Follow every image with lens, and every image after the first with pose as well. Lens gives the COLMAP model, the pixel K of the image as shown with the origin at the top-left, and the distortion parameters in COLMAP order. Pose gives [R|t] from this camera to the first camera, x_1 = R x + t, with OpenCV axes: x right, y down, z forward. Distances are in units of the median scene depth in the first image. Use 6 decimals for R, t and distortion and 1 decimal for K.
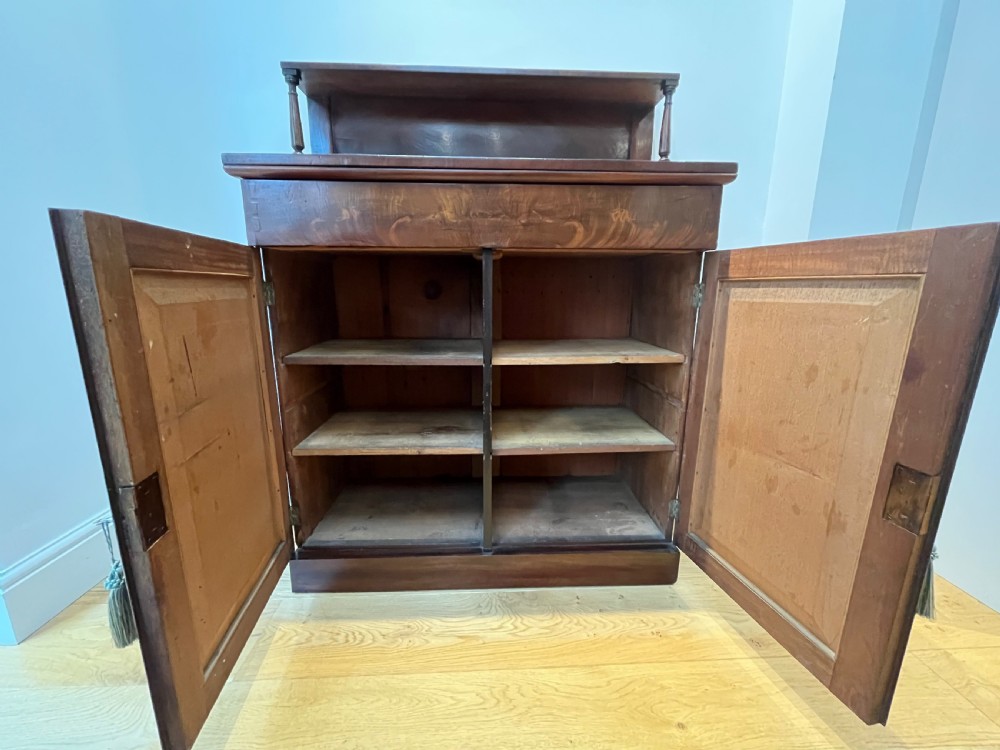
lens RADIAL K [[405.0, 0, 502.7], [0, 405.0, 377.7], [0, 0, 1]] dist [-0.004607, 0.000378]
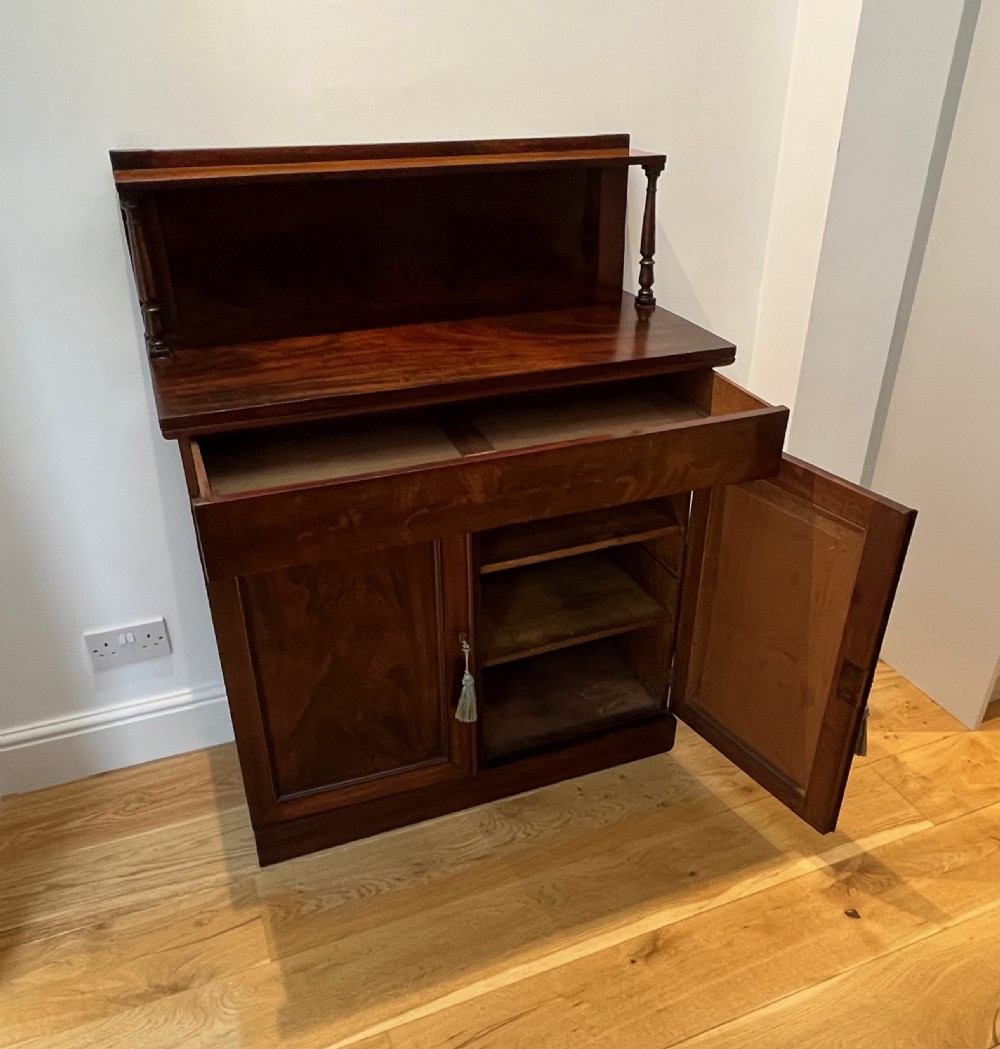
lens RADIAL K [[898.4, 0, 531.6], [0, 898.4, 566.7], [0, 0, 1]] dist [-0.011612, 0.009459]
pose [[0.939995, -0.167227, 0.297398, -0.528764], [0.066789, 0.944973, 0.320258, -0.717068], [-0.334588, -0.281178, 0.899438, -0.793917]]
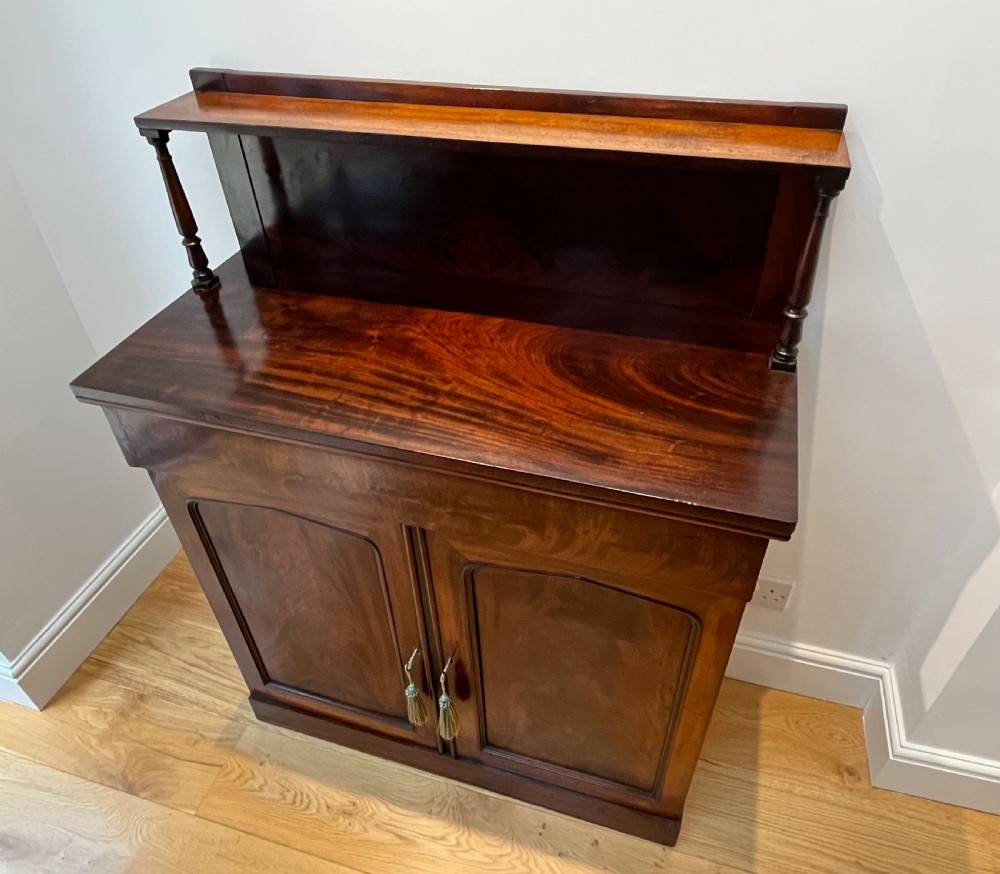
lens RADIAL K [[721.5, 0, 516.4], [0, 721.5, 435.7], [0, 0, 1]] dist [-0.012098, 0.004377]
pose [[0.942386, 0.198794, -0.269053, 0.446767], [-0.052960, 0.882793, 0.466767, -1.045119], [0.330309, -0.425626, 0.842460, 0.077272]]
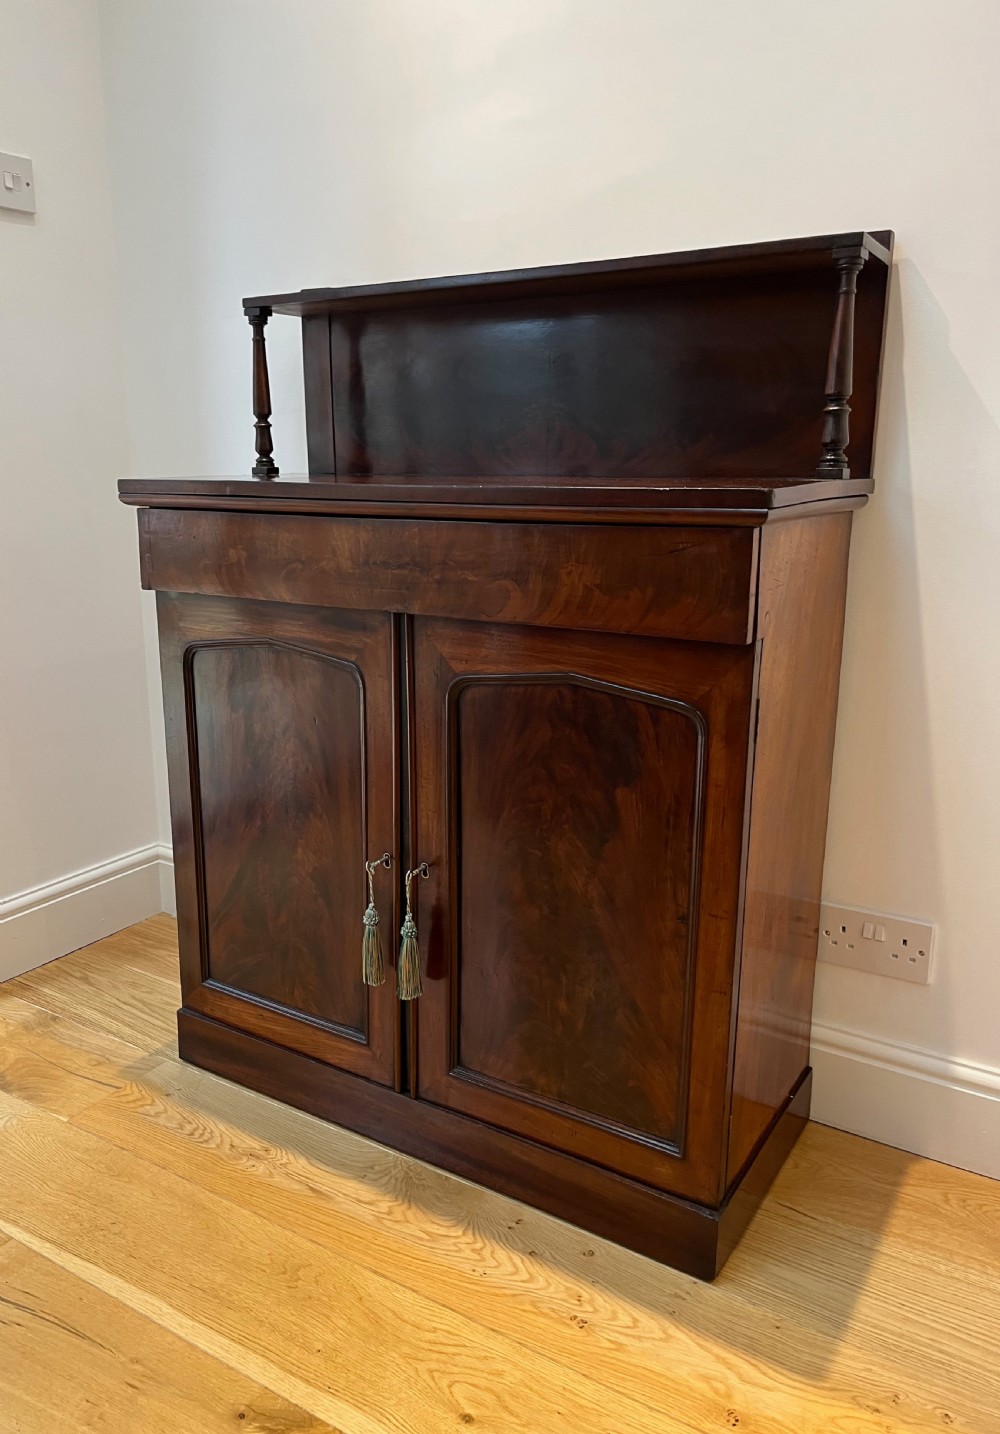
lens RADIAL K [[1095.5, 0, 460.7], [0, 1095.5, 735.6], [0, 0, 1]] dist [0.036552, -0.028504]
pose [[0.810498, 0.141867, -0.568301, 1.067645], [-0.124969, 0.989769, 0.068852, -0.259164], [0.572255, 0.015215, 0.819935, -0.365977]]
